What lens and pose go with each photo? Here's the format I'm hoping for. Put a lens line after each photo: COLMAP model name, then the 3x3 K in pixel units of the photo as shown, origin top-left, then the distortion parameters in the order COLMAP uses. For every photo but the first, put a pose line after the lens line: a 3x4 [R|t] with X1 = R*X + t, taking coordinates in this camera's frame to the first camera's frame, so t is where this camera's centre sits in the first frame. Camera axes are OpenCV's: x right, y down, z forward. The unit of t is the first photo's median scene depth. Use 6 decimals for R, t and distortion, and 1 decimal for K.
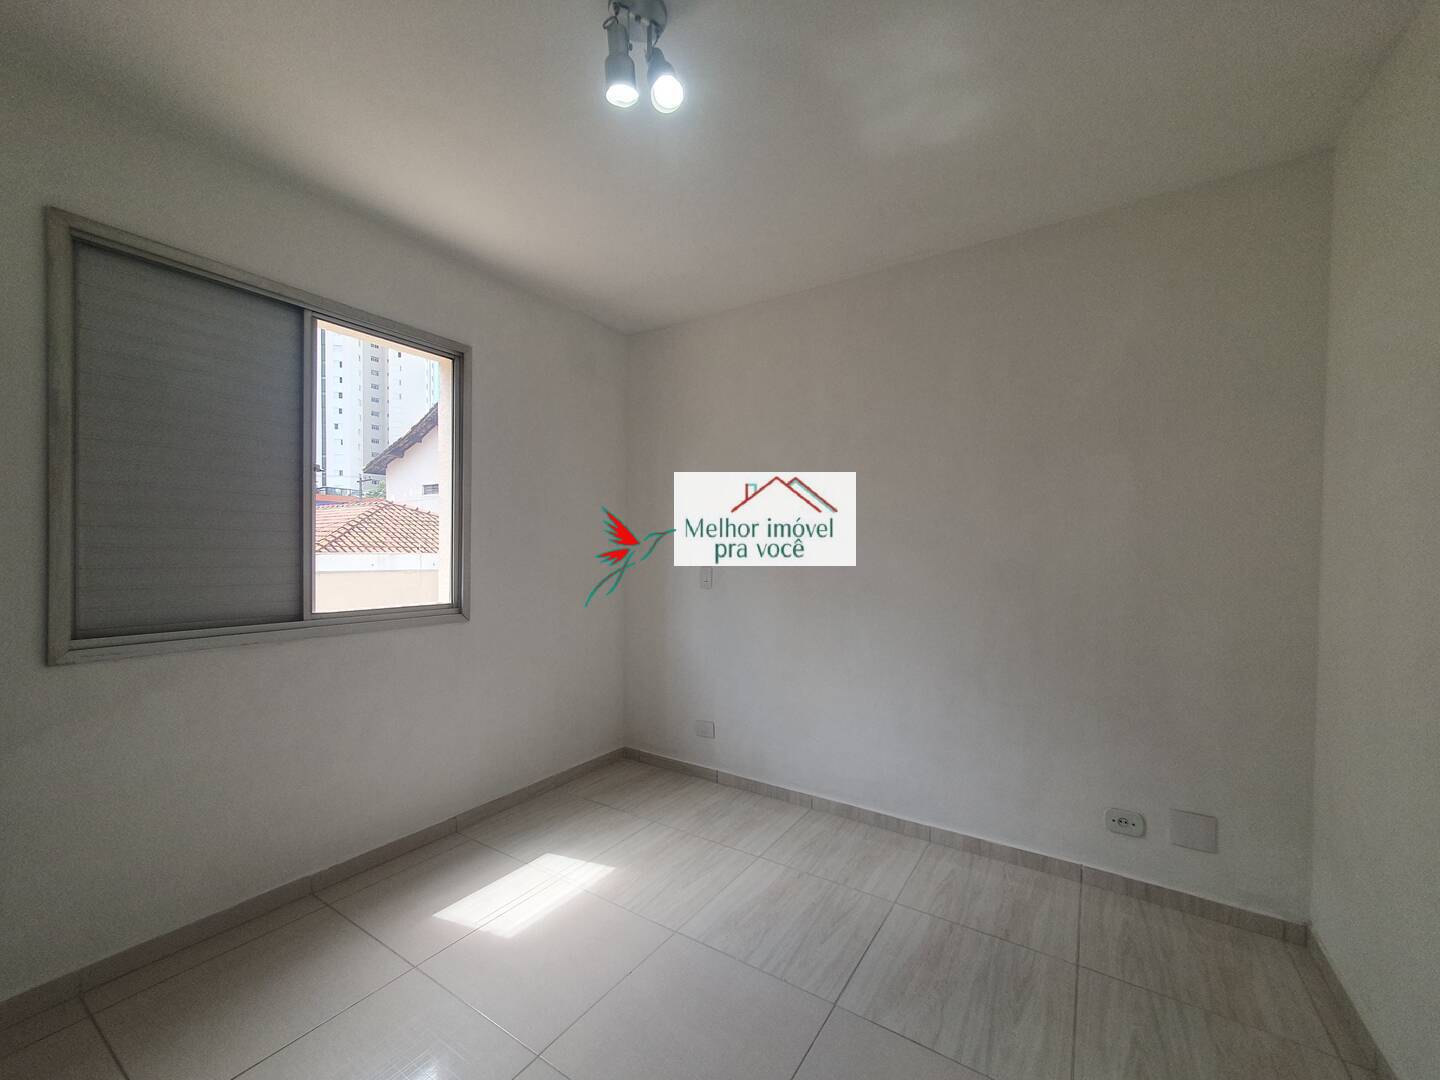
lens RADIAL K [[573.0, 0, 721.0], [0, 573.0, 557.6], [0, 0, 1]] dist [0.011119, 0.000117]
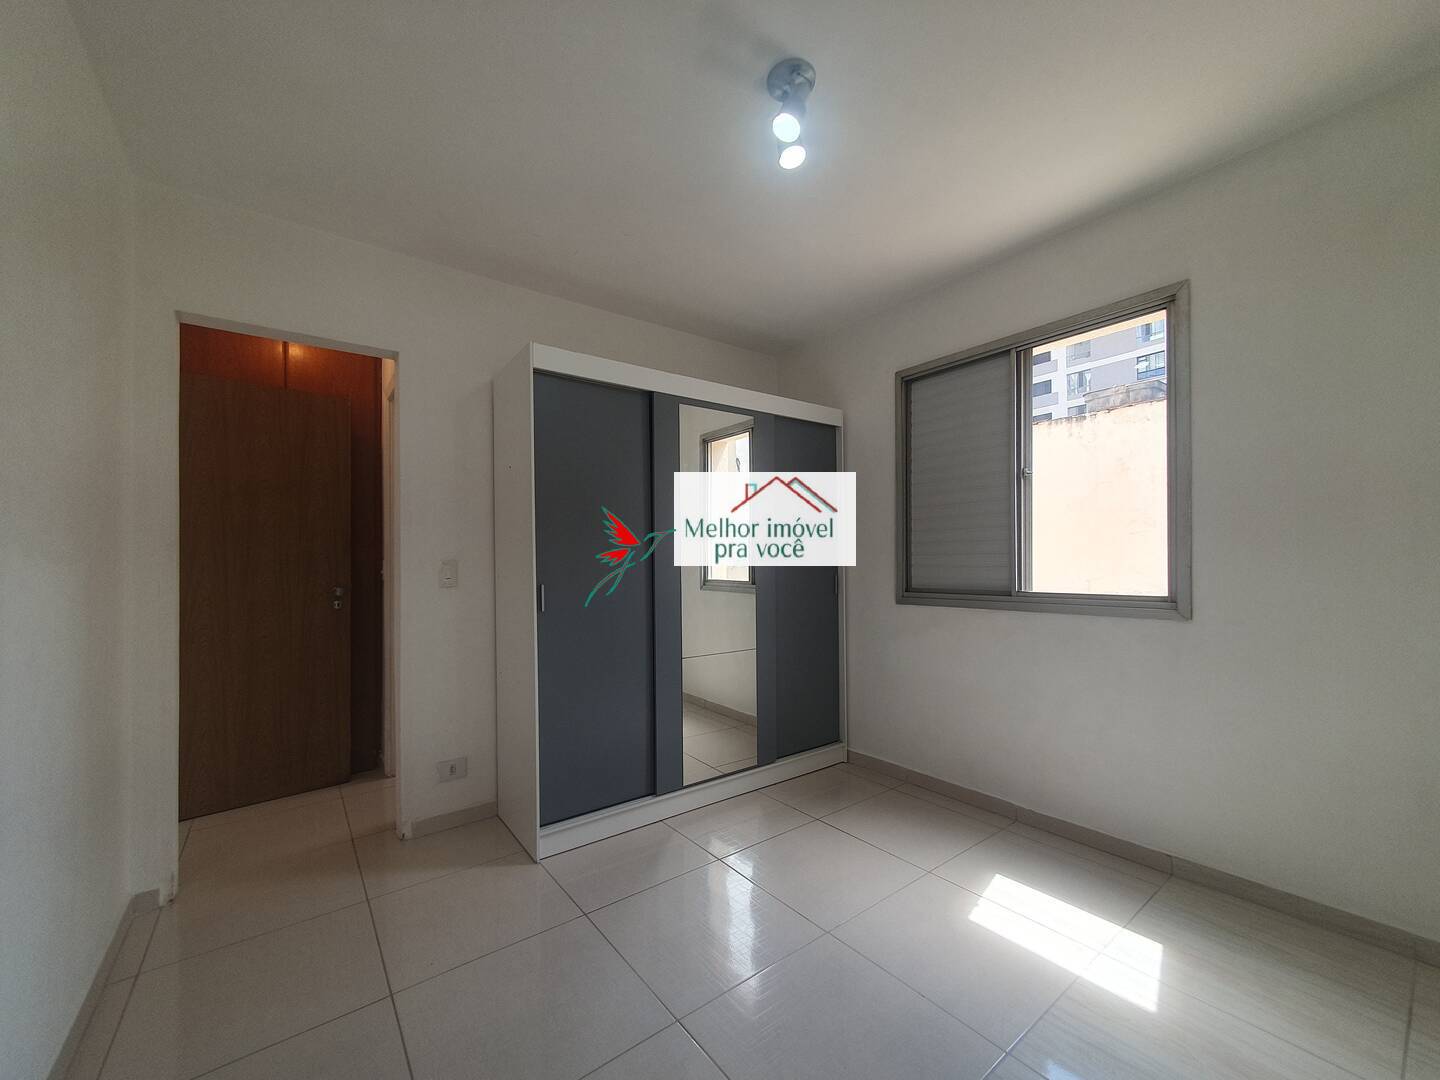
lens RADIAL K [[573.0, 0, 721.0], [0, 573.0, 557.6], [0, 0, 1]] dist [0.011119, 0.000117]
pose [[-0.337292, -0.014559, -0.941288, 0.595162], [-0.001056, 0.999886, -0.015087, 0.039085], [0.941400, -0.004095, -0.337268, 0.737859]]
